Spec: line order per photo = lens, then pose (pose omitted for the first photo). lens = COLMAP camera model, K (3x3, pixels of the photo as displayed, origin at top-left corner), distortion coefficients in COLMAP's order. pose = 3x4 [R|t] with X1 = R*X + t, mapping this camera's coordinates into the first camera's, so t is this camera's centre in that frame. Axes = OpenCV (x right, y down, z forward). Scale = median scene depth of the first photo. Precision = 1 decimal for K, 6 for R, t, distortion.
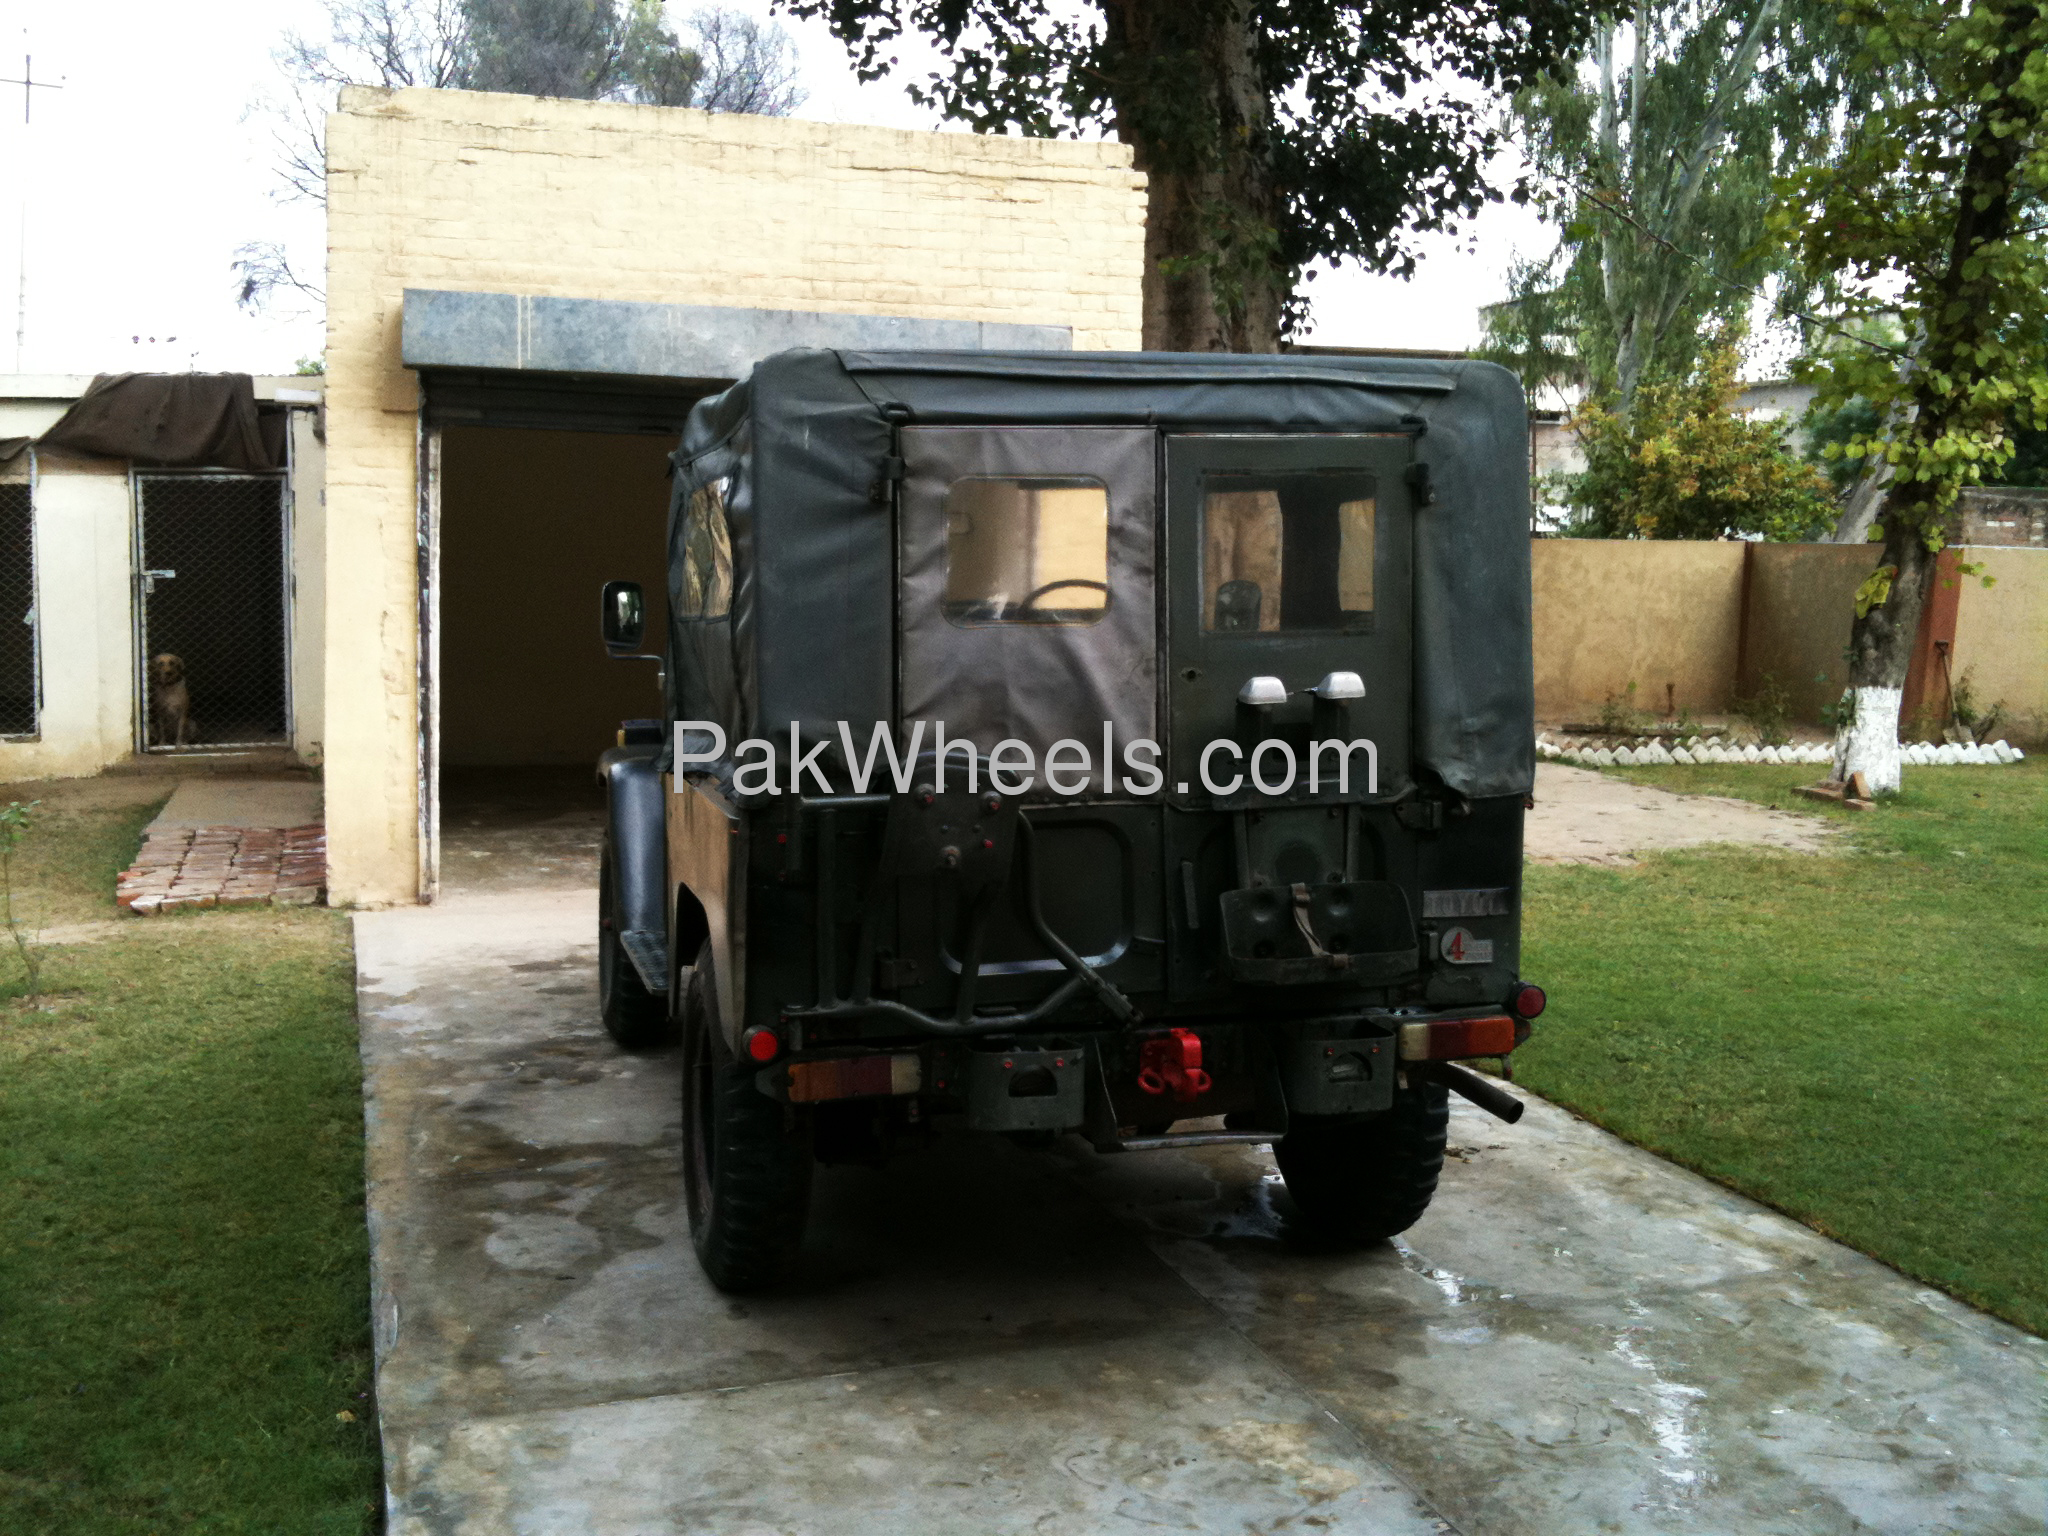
lens RADIAL K [[2262.4, 0, 999.1], [0, 2262.4, 767.0], [0, 0, 1]] dist [0.104494, -0.357325]
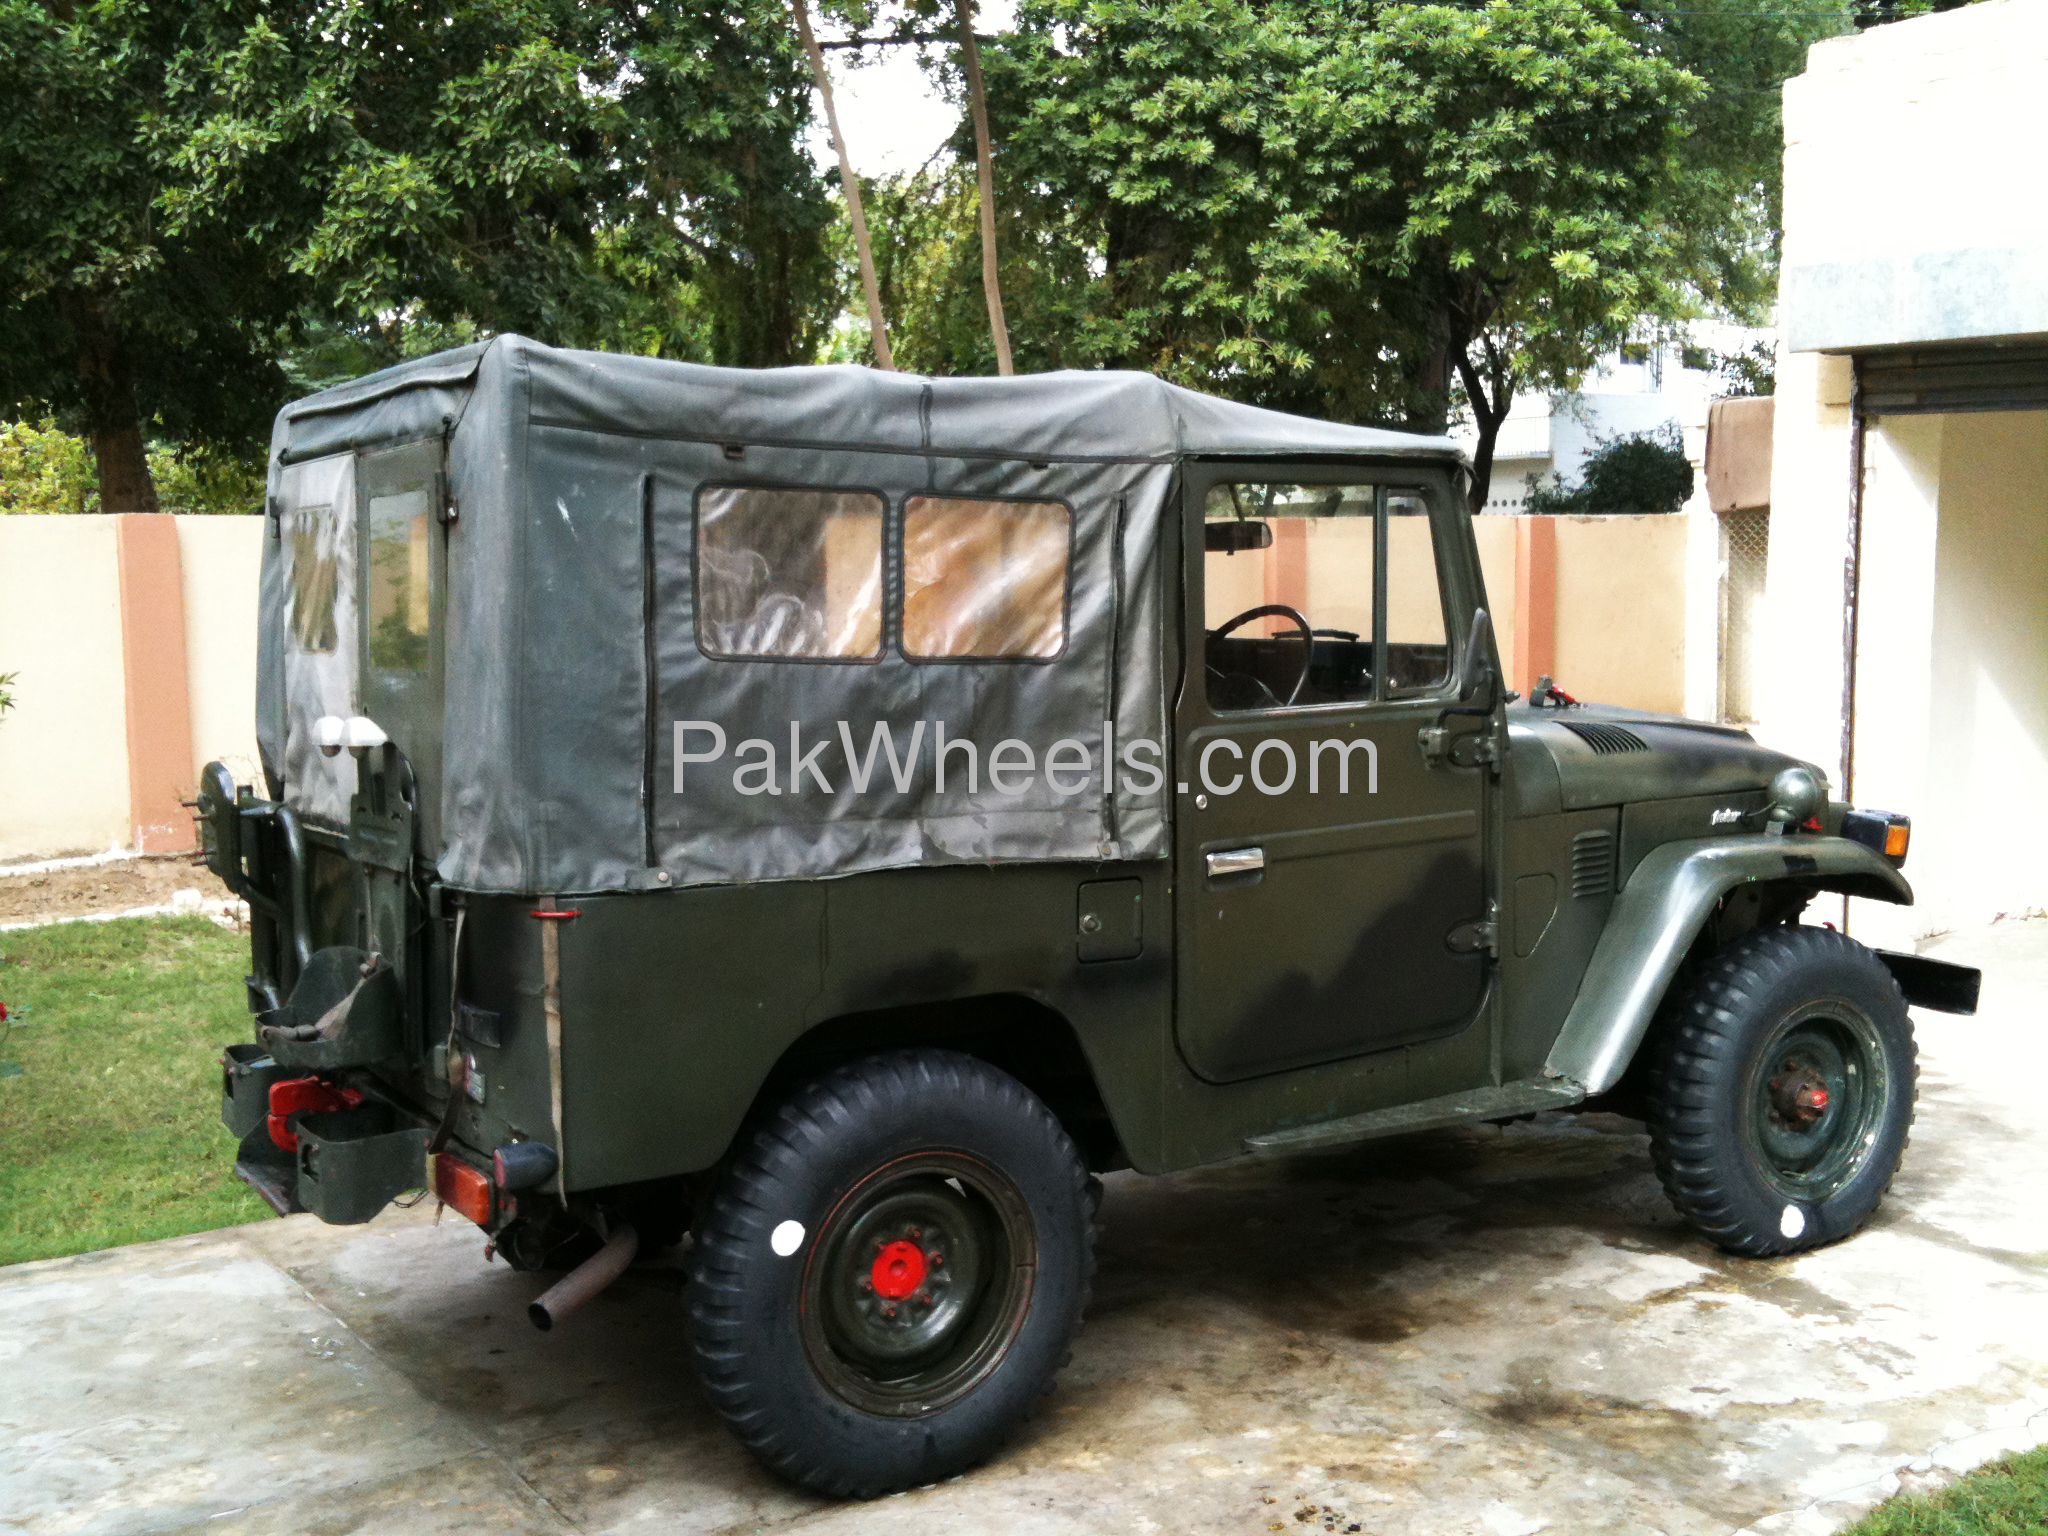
lens RADIAL K [[2152.3, 0, 1010.4], [0, 2152.3, 766.2], [0, 0, 1]] dist [0.098984, -0.333645]
pose [[0.259698, 0.079370, -0.962422, 0.823277], [-0.075188, 0.995253, 0.061789, -0.076337], [0.962758, 0.056316, 0.264433, 0.827303]]
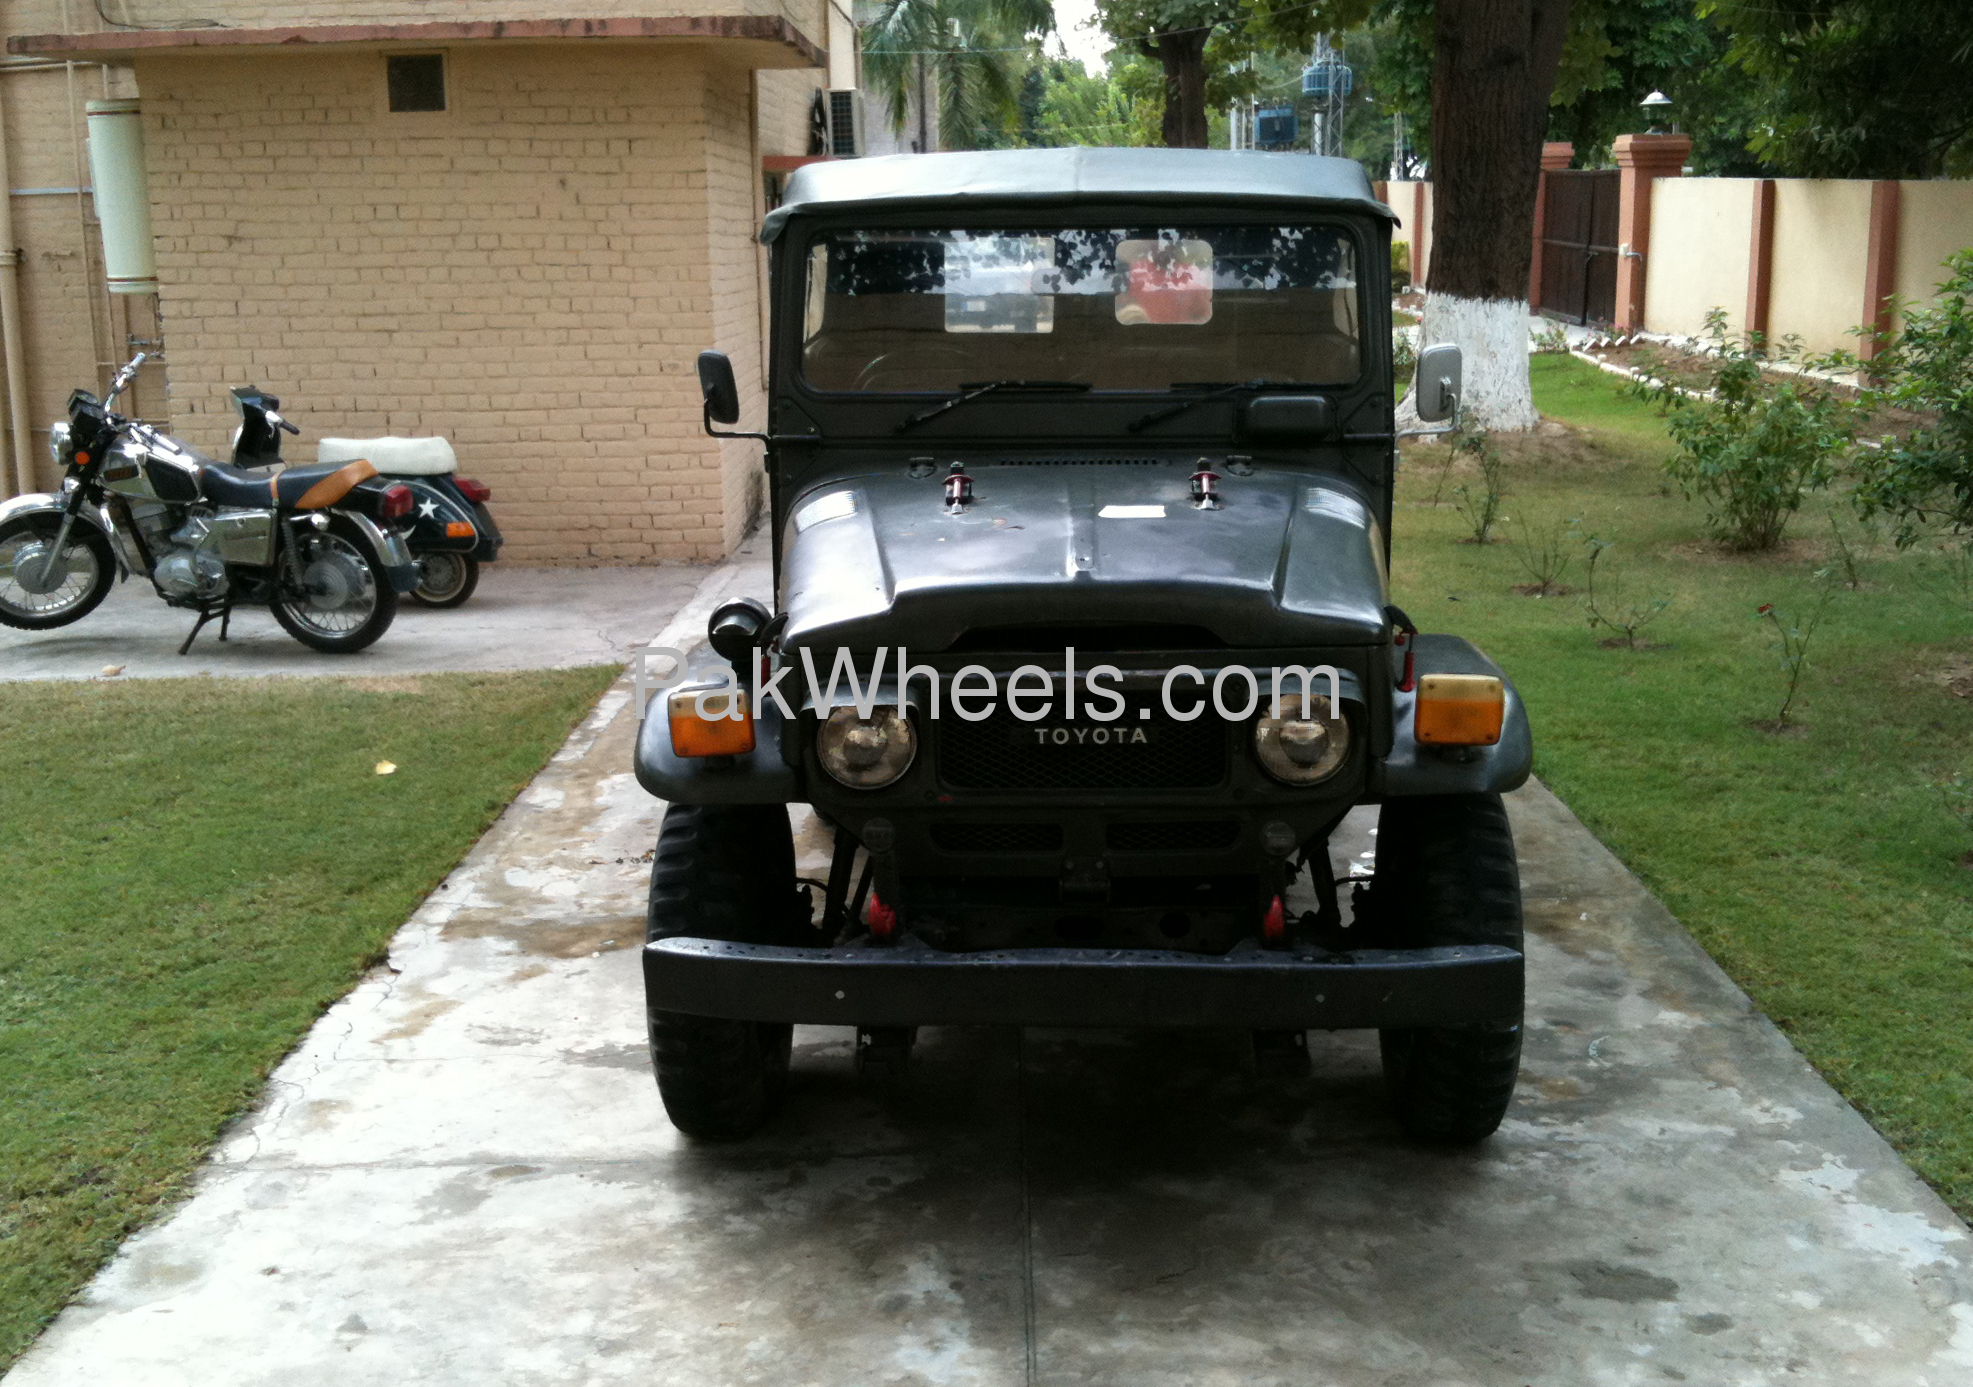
lens RADIAL K [[2133.8, 0, 986.5], [0, 2133.8, 693.5], [0, 0, 1]] dist [0.126683, -0.435712]
pose [[-0.953446, -0.062958, 0.294919, -0.284408], [0.032587, 0.950729, 0.308306, -0.241969], [-0.299799, 0.303563, -0.904417, 2.061217]]
